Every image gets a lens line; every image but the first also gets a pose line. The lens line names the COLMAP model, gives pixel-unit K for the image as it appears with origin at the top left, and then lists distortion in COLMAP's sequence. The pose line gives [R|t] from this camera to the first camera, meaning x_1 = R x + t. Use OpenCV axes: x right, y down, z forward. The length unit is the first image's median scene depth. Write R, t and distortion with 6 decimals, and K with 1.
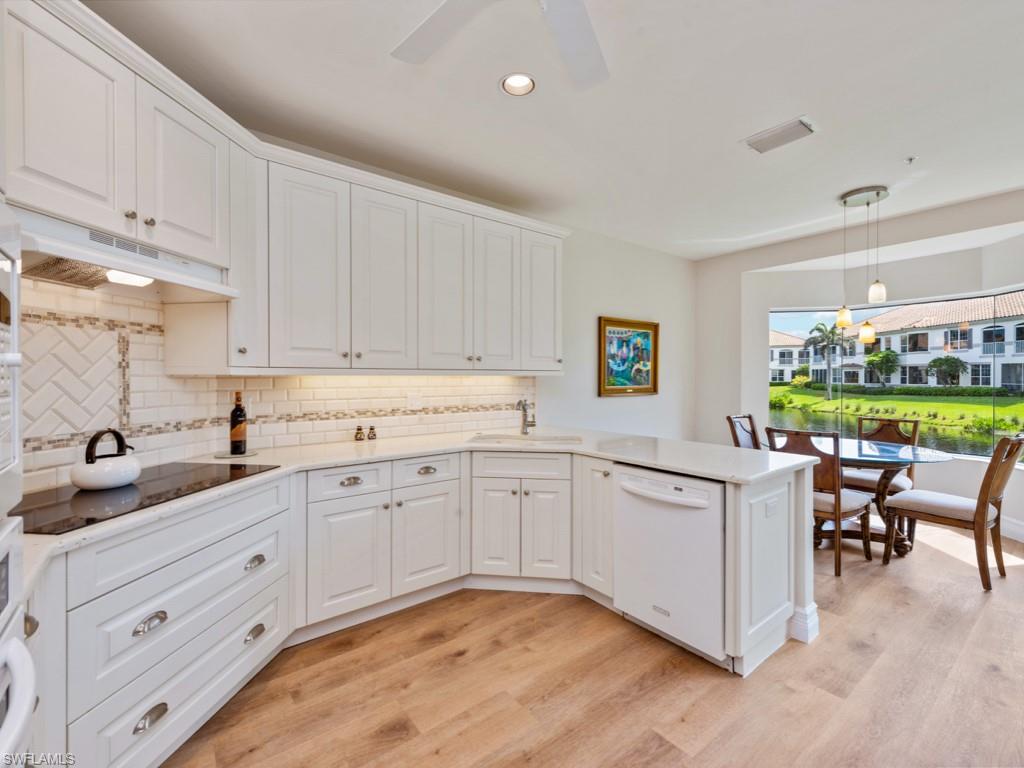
lens RADIAL K [[453.8, 0, 511.6], [0, 453.8, 384.8], [0, 0, 1]] dist [-0.001130, -0.001217]
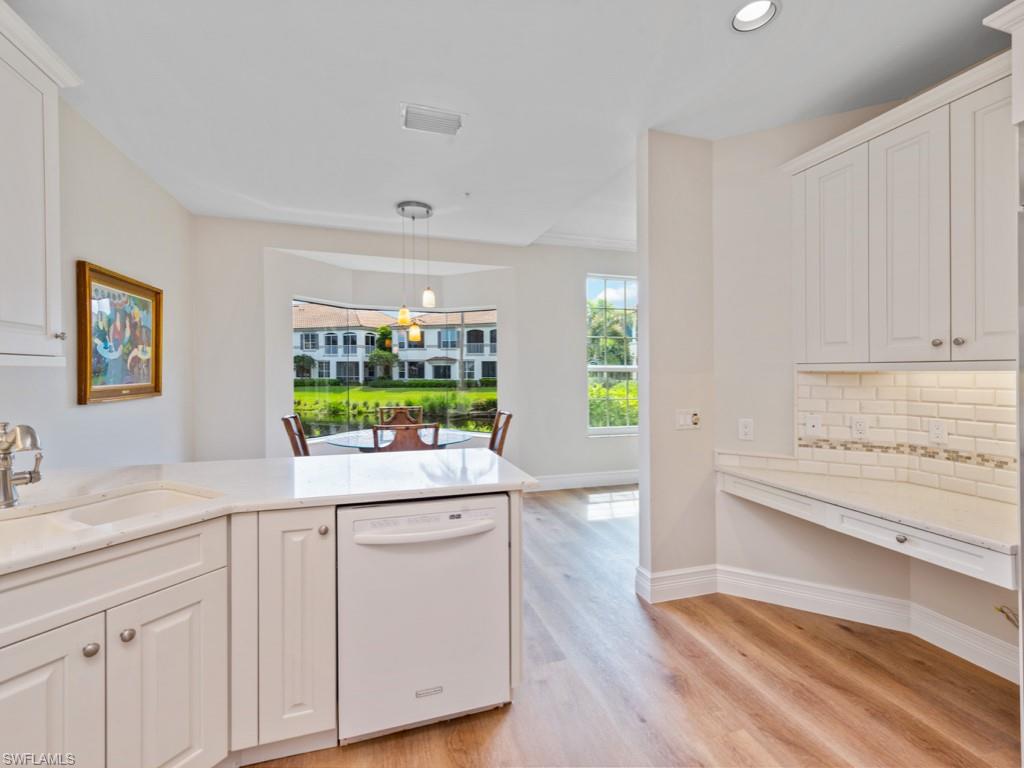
lens RADIAL K [[453.8, 0, 518.5], [0, 453.8, 371.2], [0, 0, 1]] dist [-0.001130, -0.001217]
pose [[0.325658, 0.004044, 0.945479, -0.153430], [0.010757, 0.999910, -0.007982, -0.004370], [-0.945427, 0.012770, 0.325585, 0.304942]]
